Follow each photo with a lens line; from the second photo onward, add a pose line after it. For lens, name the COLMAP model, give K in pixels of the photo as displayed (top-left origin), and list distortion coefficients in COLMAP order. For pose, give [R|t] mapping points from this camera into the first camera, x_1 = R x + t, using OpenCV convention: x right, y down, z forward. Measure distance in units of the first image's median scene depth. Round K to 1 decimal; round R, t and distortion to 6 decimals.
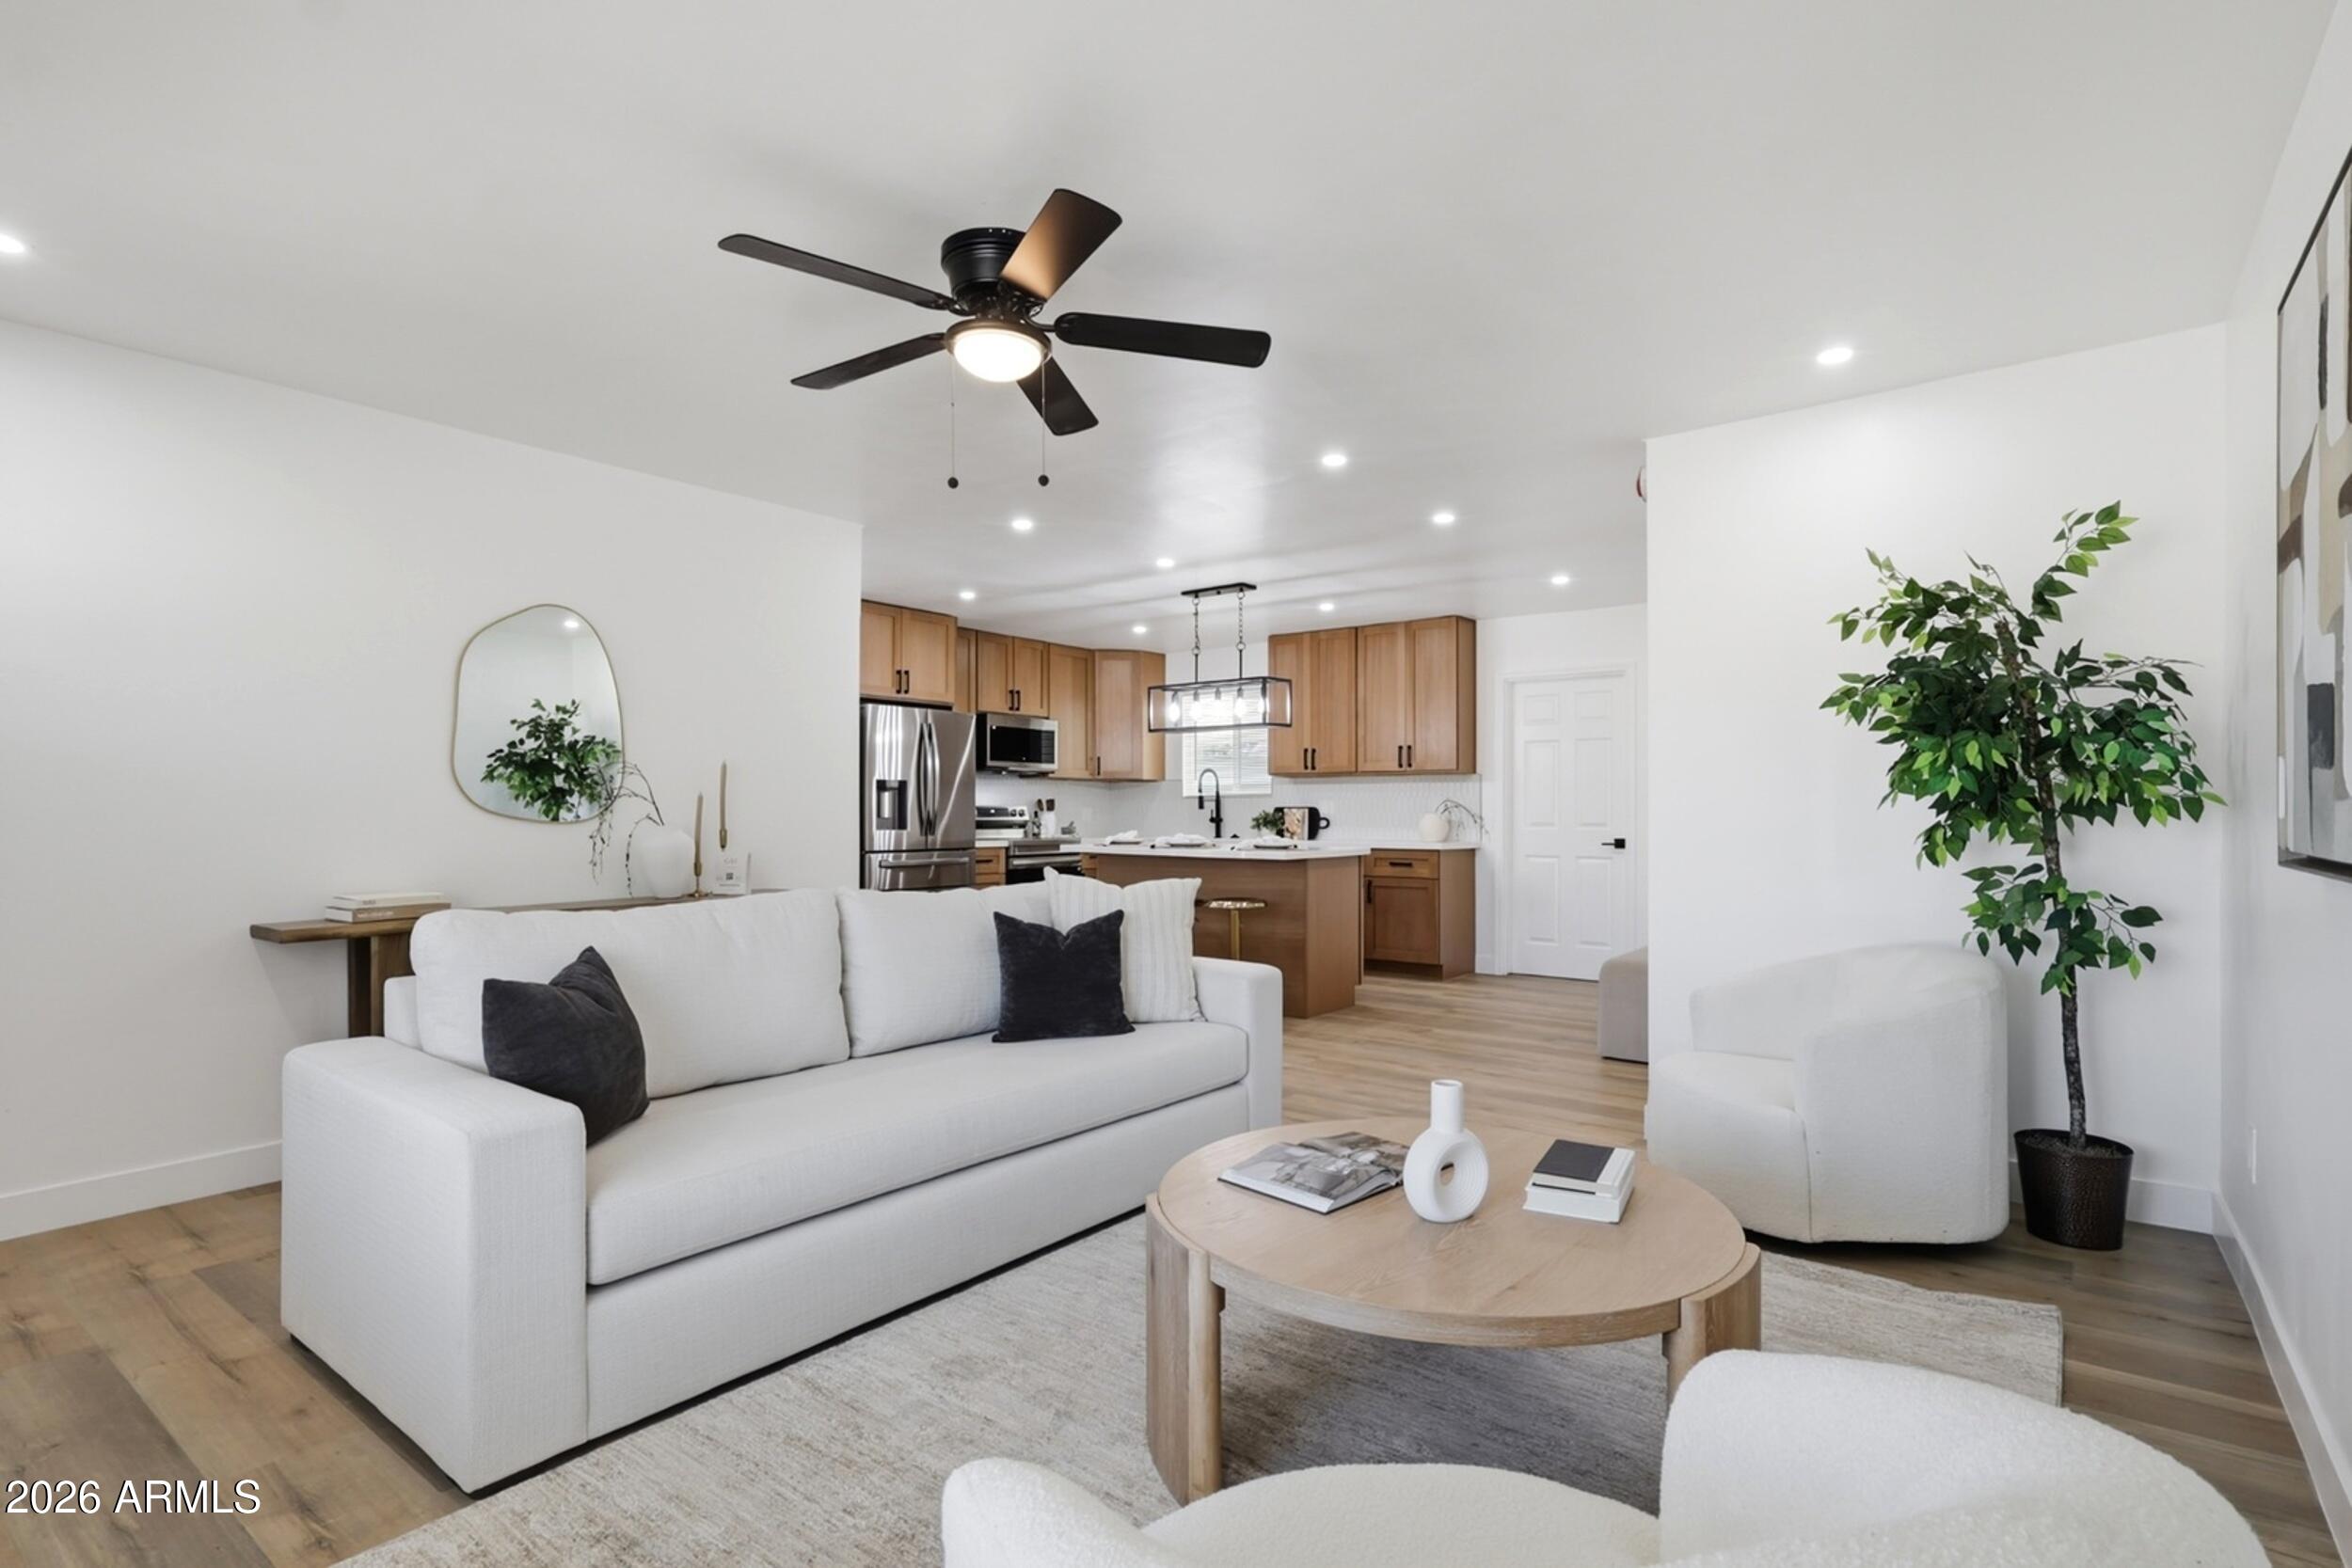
lens RADIAL K [[1117.7, 0, 1170.8], [0, 1117.7, 804.8], [0, 0, 1]] dist [0.002760, 0.000000]
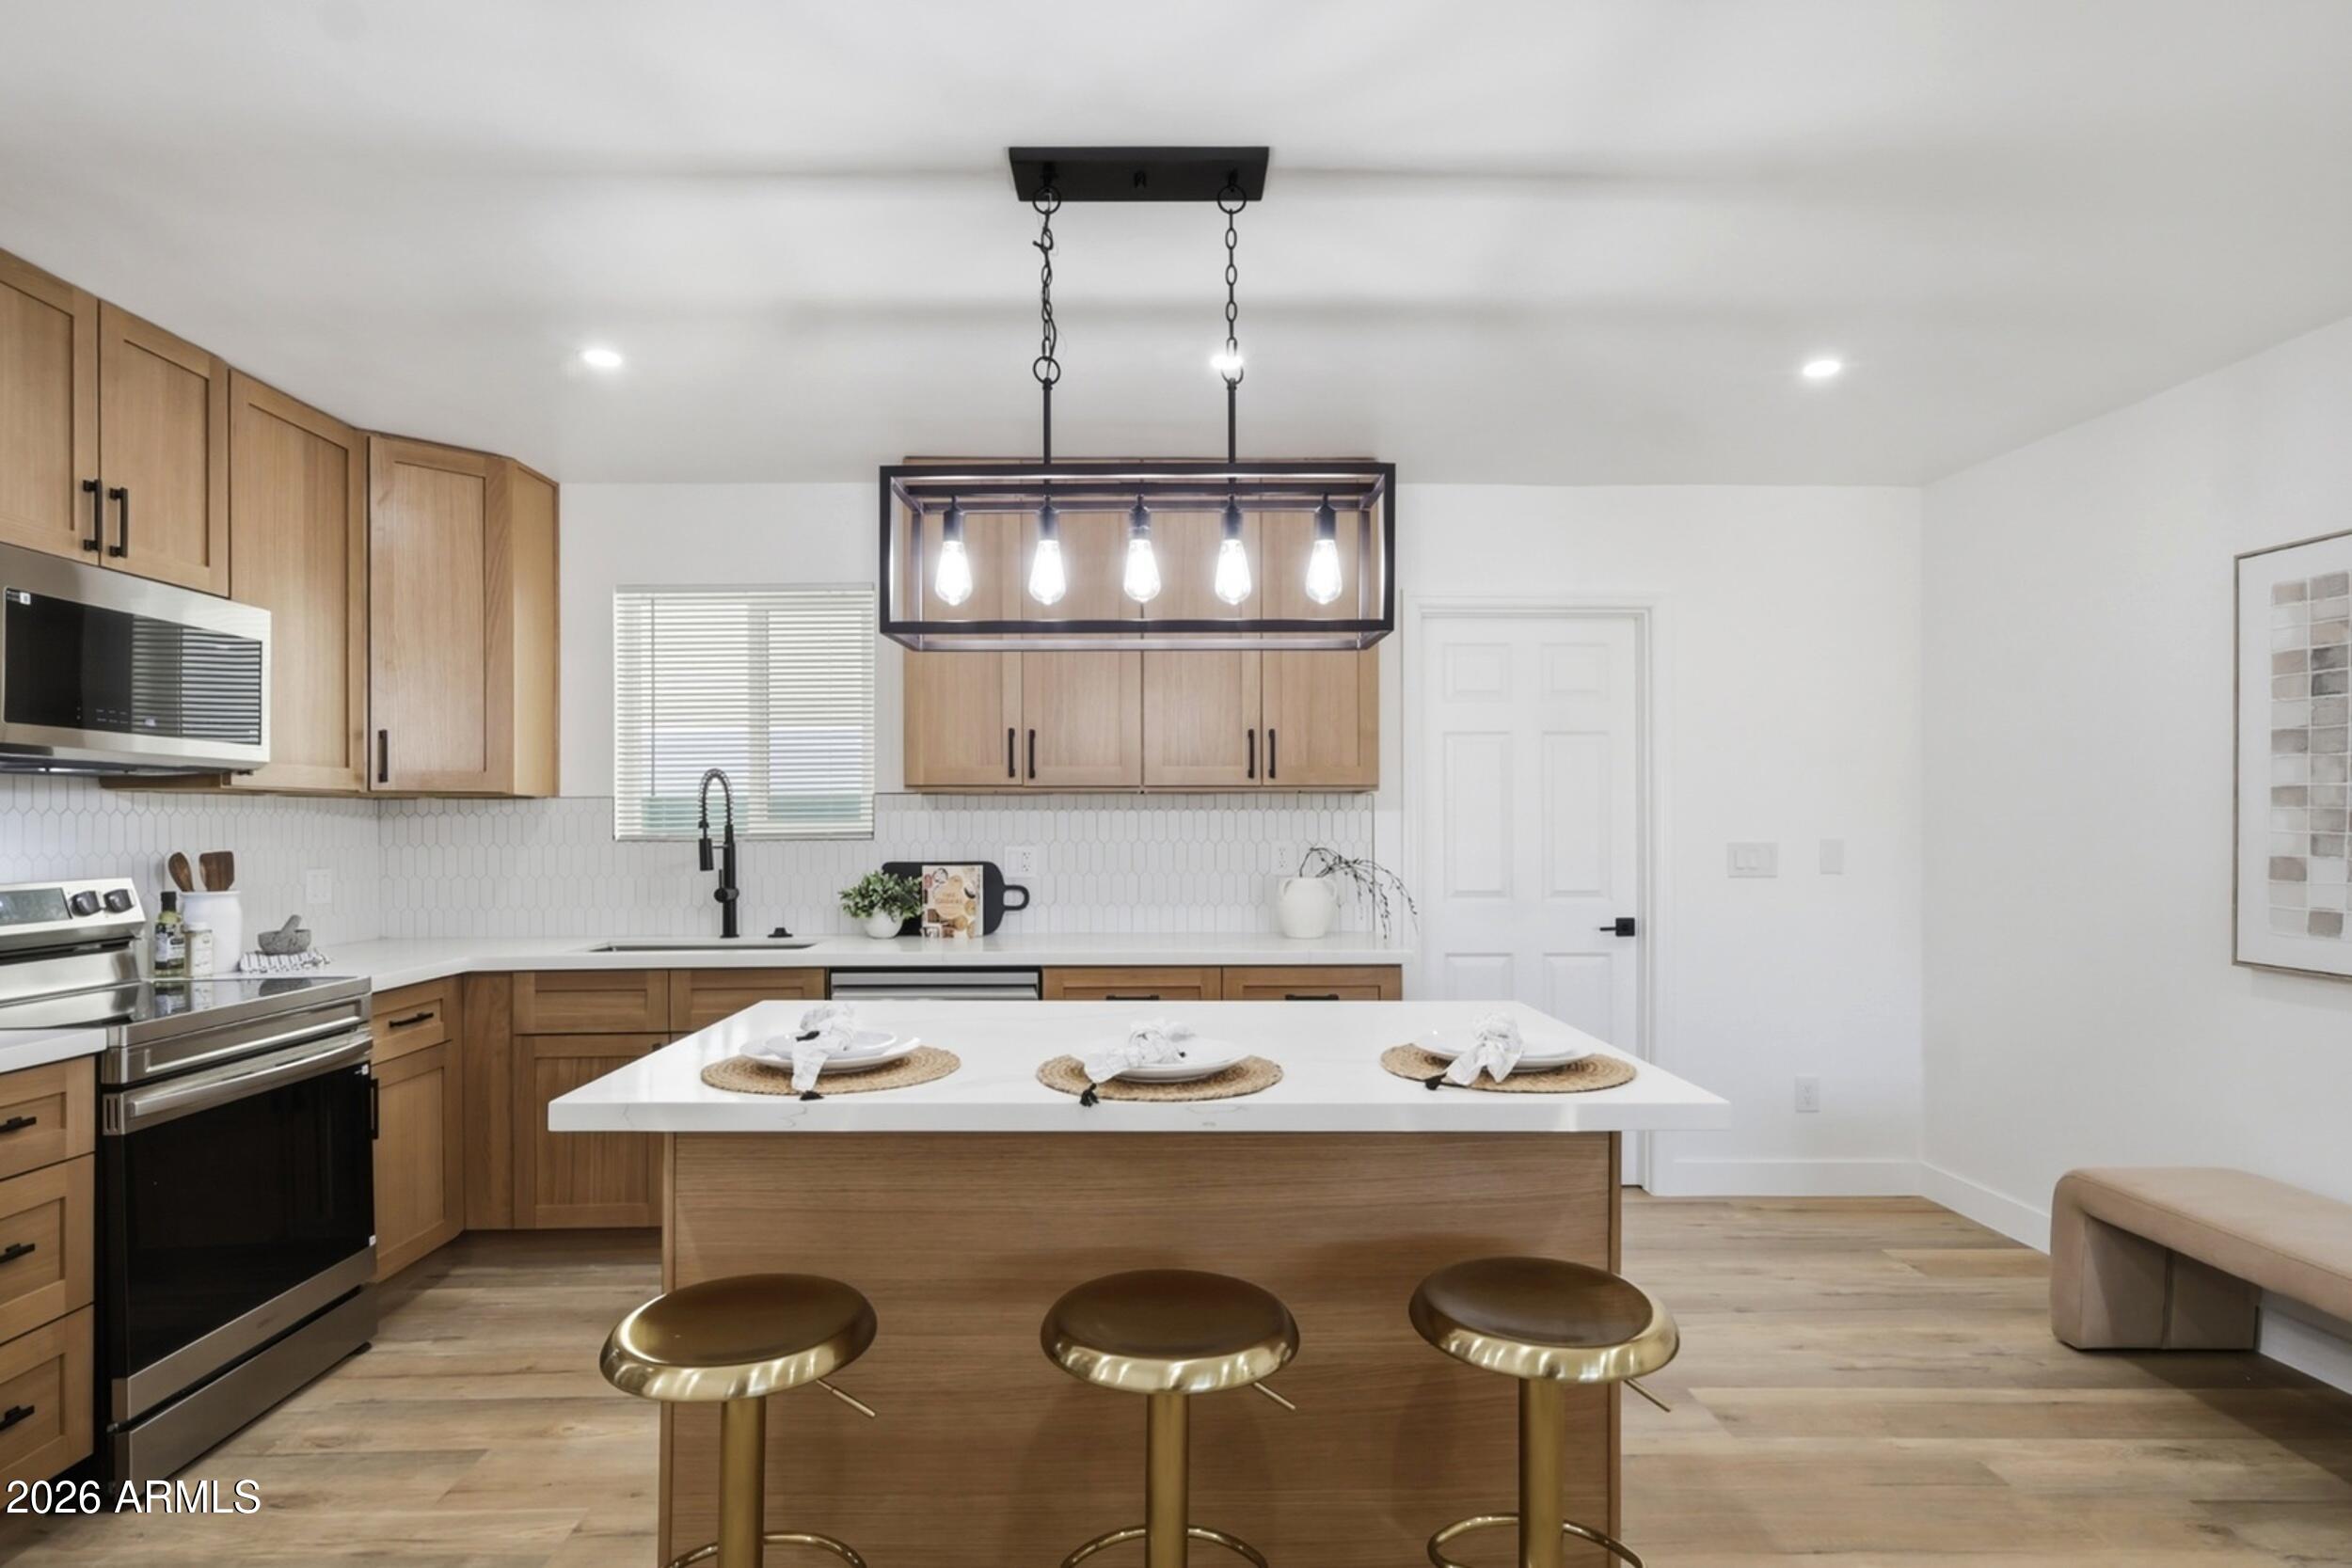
lens RADIAL K [[1242.9, 0, 1168.6], [0, 1242.9, 805.0], [0, 0, 1]] dist [0.016905, -0.000067]
pose [[0.785776, 0.005564, 0.618486, -0.121643], [0.001004, 0.999947, -0.010271, -0.015411], [-0.618510, 0.008692, 0.785729, 0.560979]]
